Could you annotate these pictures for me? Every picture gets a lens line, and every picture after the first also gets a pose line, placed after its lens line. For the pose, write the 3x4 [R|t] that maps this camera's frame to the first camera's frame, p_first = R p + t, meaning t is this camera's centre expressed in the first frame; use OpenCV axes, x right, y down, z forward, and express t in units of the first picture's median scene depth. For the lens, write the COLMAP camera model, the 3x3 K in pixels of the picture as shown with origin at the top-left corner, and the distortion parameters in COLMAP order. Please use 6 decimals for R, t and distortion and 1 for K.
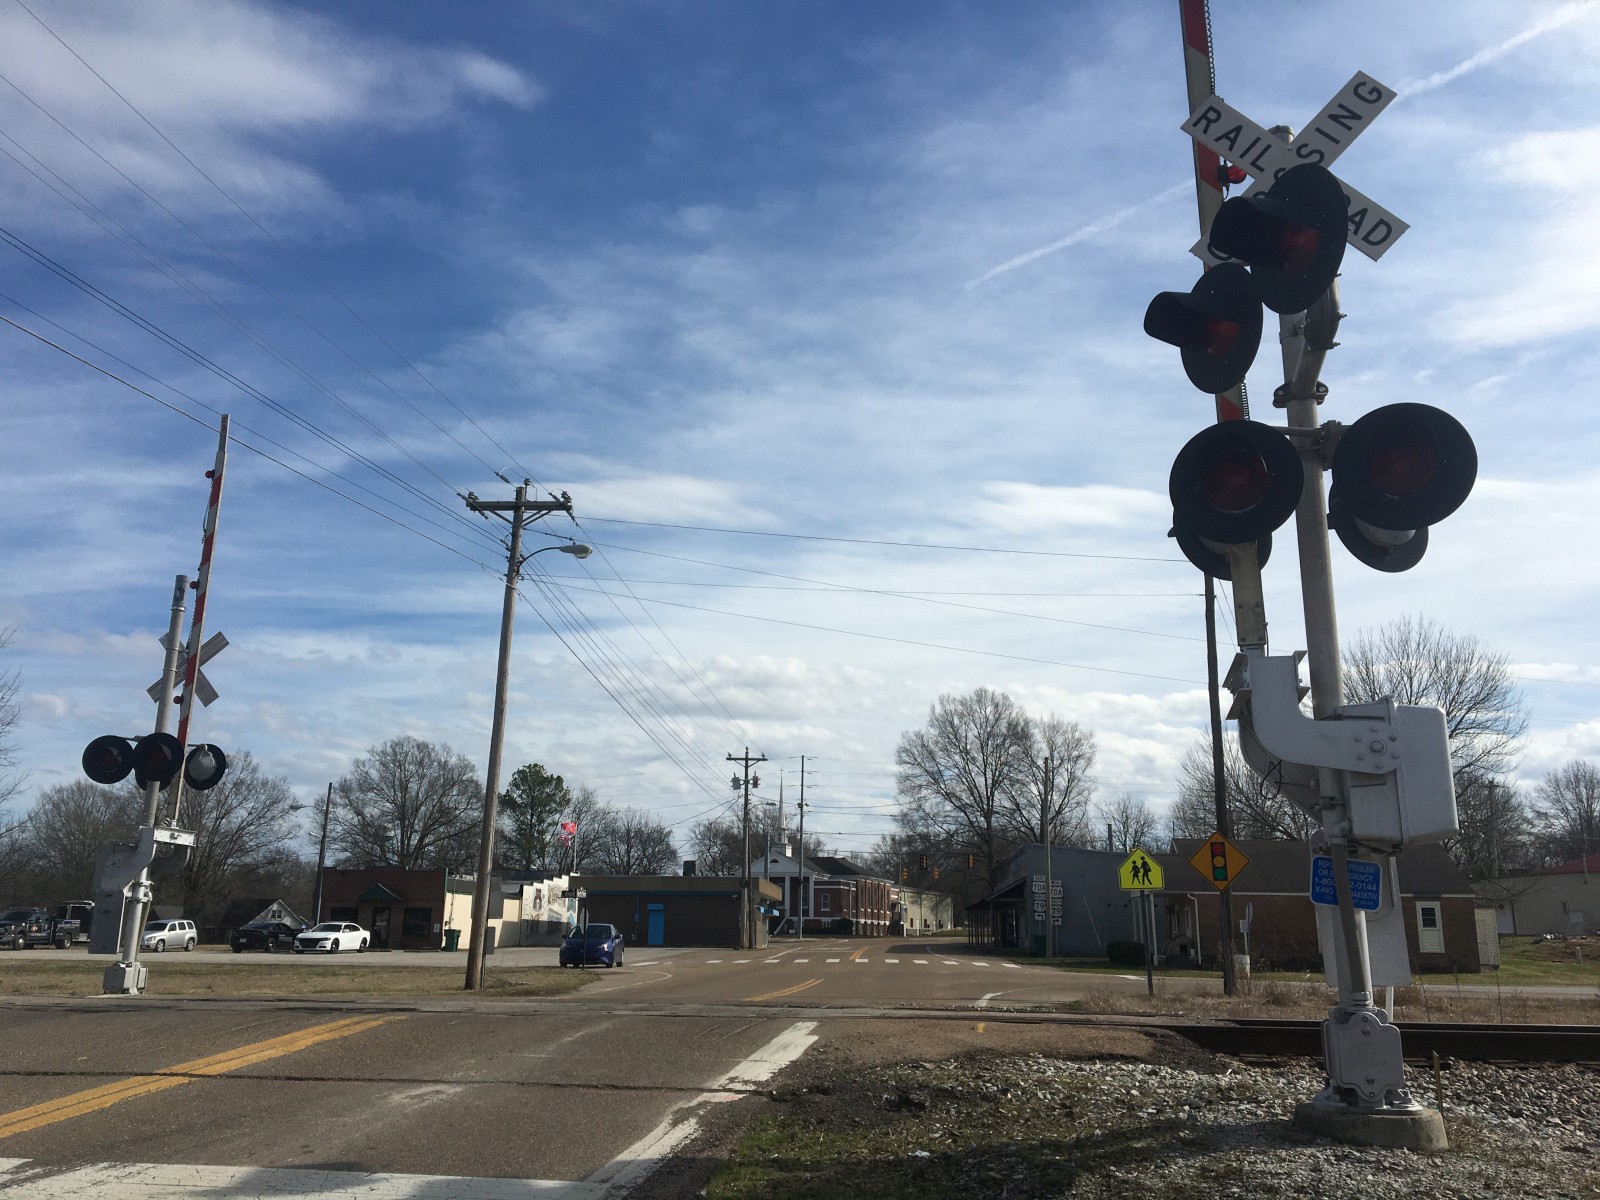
lens RADIAL K [[1362.4, 0, 761.2], [0, 1362.4, 587.9], [0, 0, 1]] dist [0.083810, -0.099606]
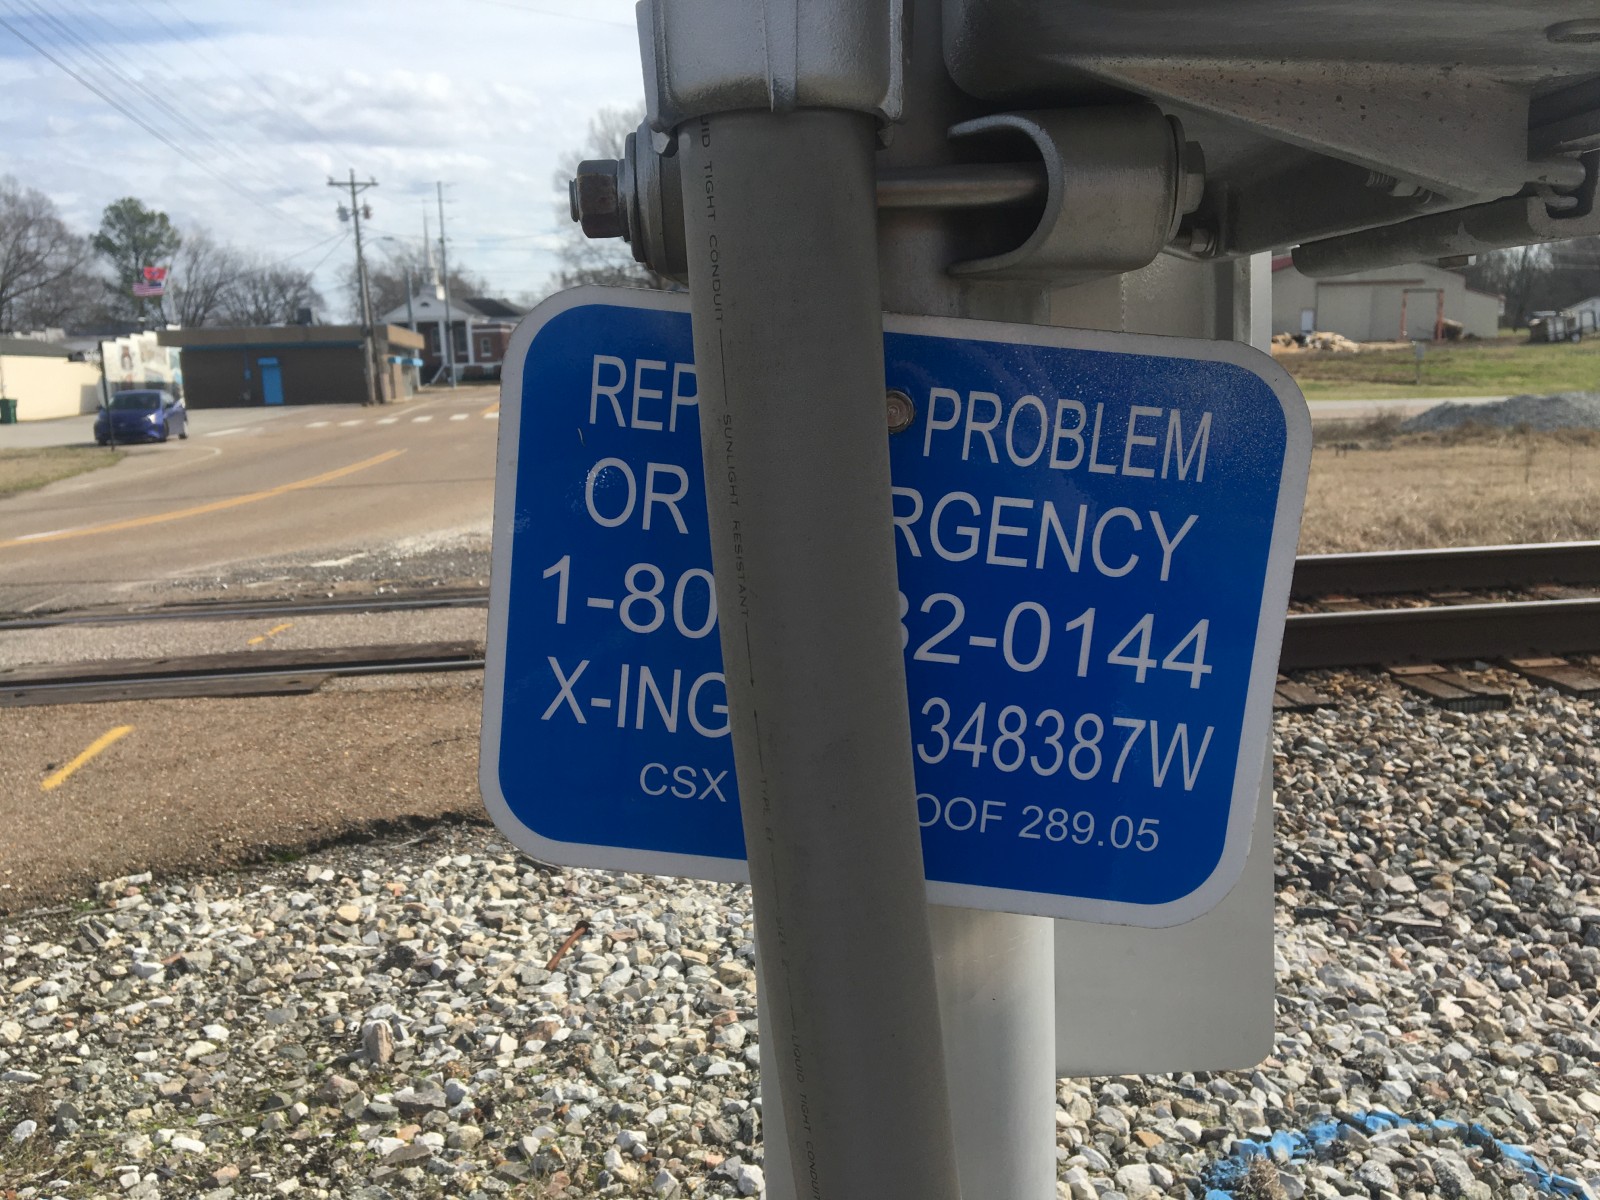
lens RADIAL K [[1351.5, 0, 769.5], [0, 1351.5, 600.3], [0, 0, 1]] dist [0.067057, -0.105759]
pose [[0.974499, -0.080503, 0.209452, 0.173469], [-0.011036, 0.915103, 0.403068, 0.078958], [-0.224118, -0.395101, 0.890879, 0.402870]]
